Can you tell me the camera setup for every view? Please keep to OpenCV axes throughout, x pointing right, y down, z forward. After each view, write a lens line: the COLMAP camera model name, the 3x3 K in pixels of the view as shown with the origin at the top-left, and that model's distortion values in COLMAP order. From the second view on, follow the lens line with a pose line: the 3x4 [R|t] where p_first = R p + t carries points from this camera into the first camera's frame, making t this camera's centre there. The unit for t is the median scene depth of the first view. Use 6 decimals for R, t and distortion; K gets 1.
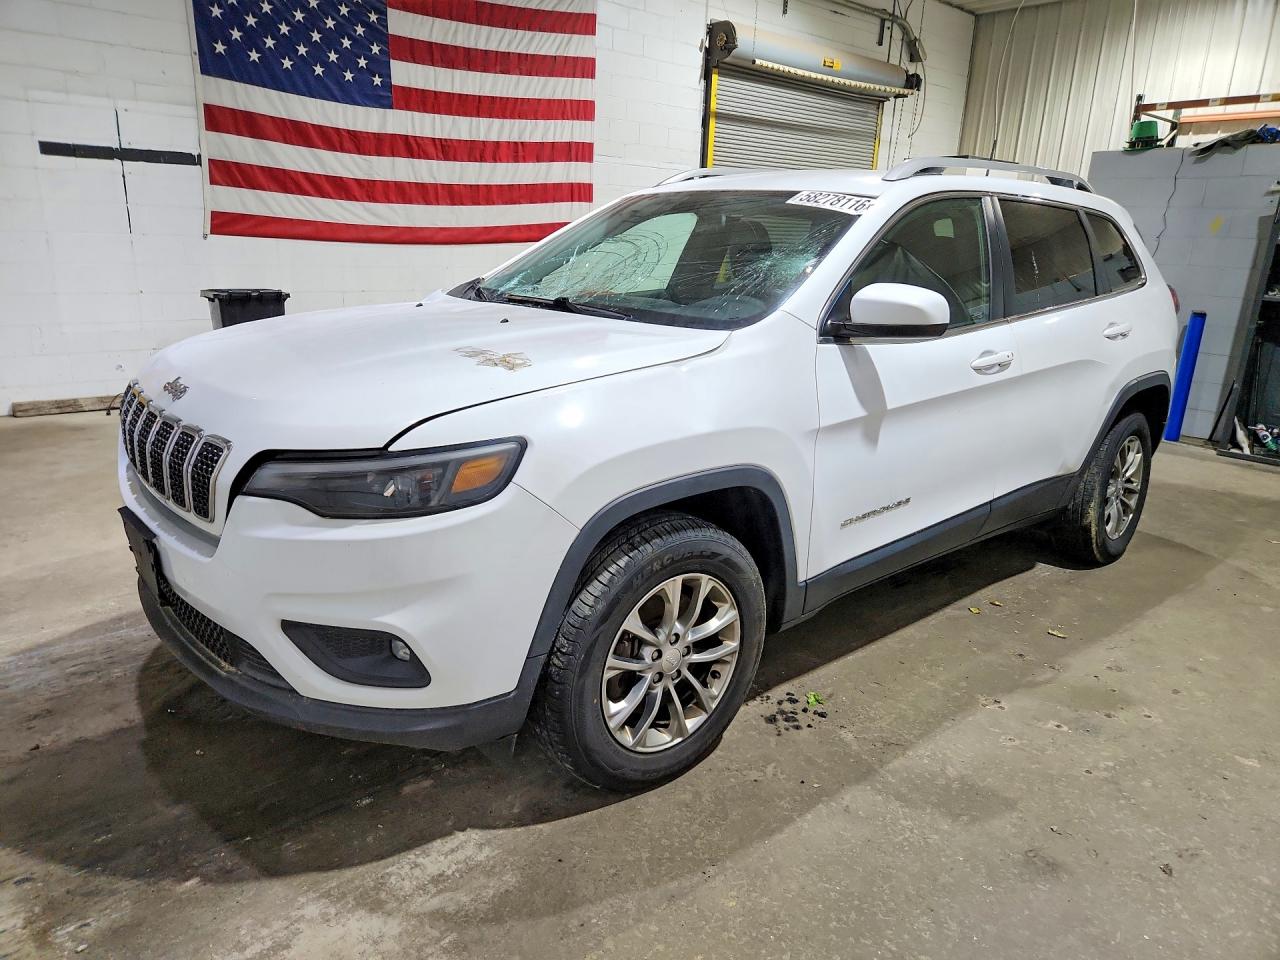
lens RADIAL K [[855.4, 0, 623.0], [0, 855.4, 481.0], [0, 0, 1]] dist [0.061230, -0.050447]
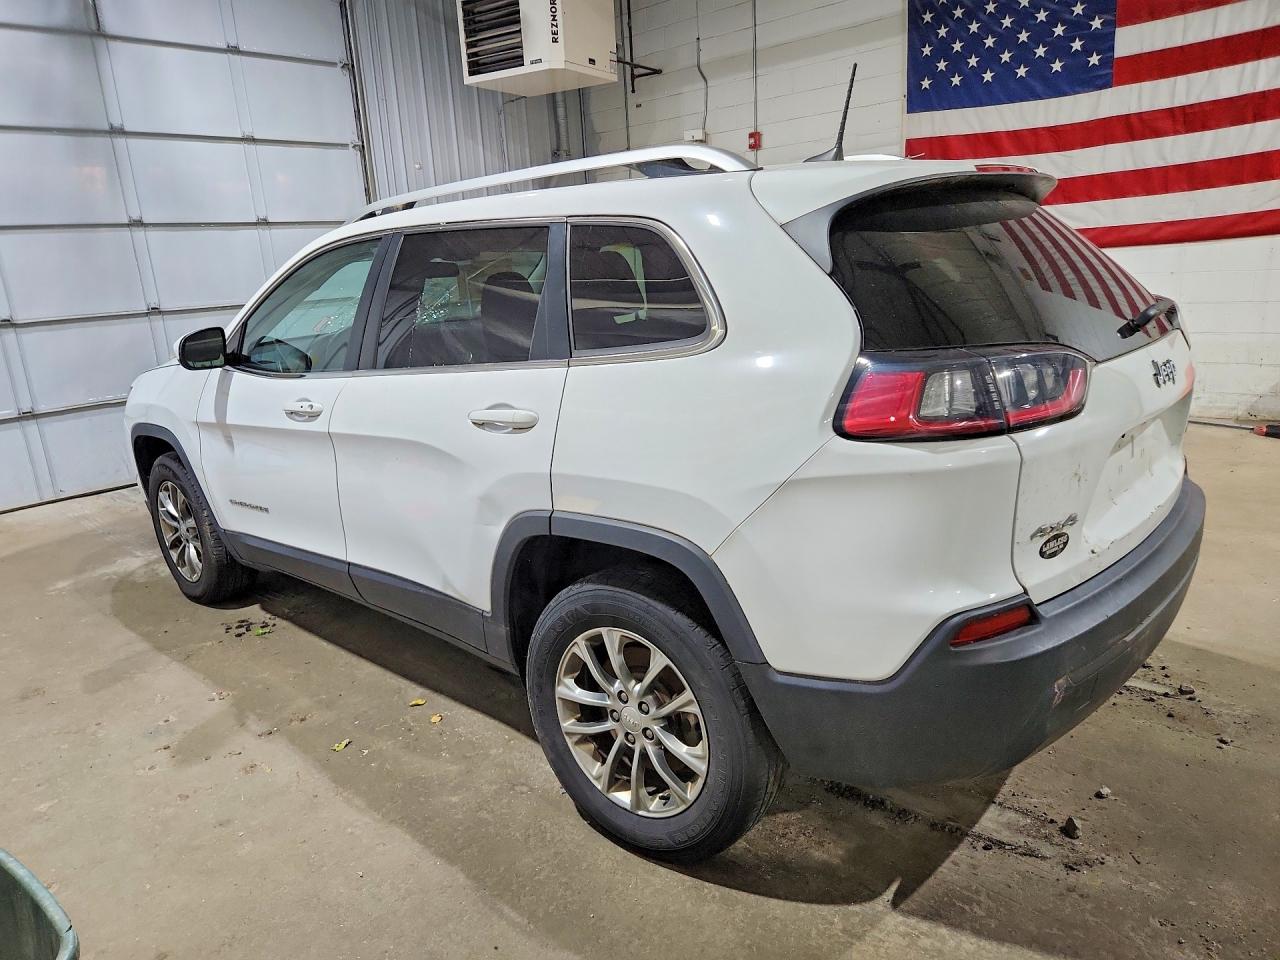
lens RADIAL K [[855.4, 0, 623.0], [0, 855.4, 481.0], [0, 0, 1]] dist [0.061230, -0.050447]
pose [[0.118543, 0.214233, -0.969563, 0.658594], [-0.205539, 0.960593, 0.187121, -0.145194], [0.971443, 0.177101, 0.157905, 0.551109]]
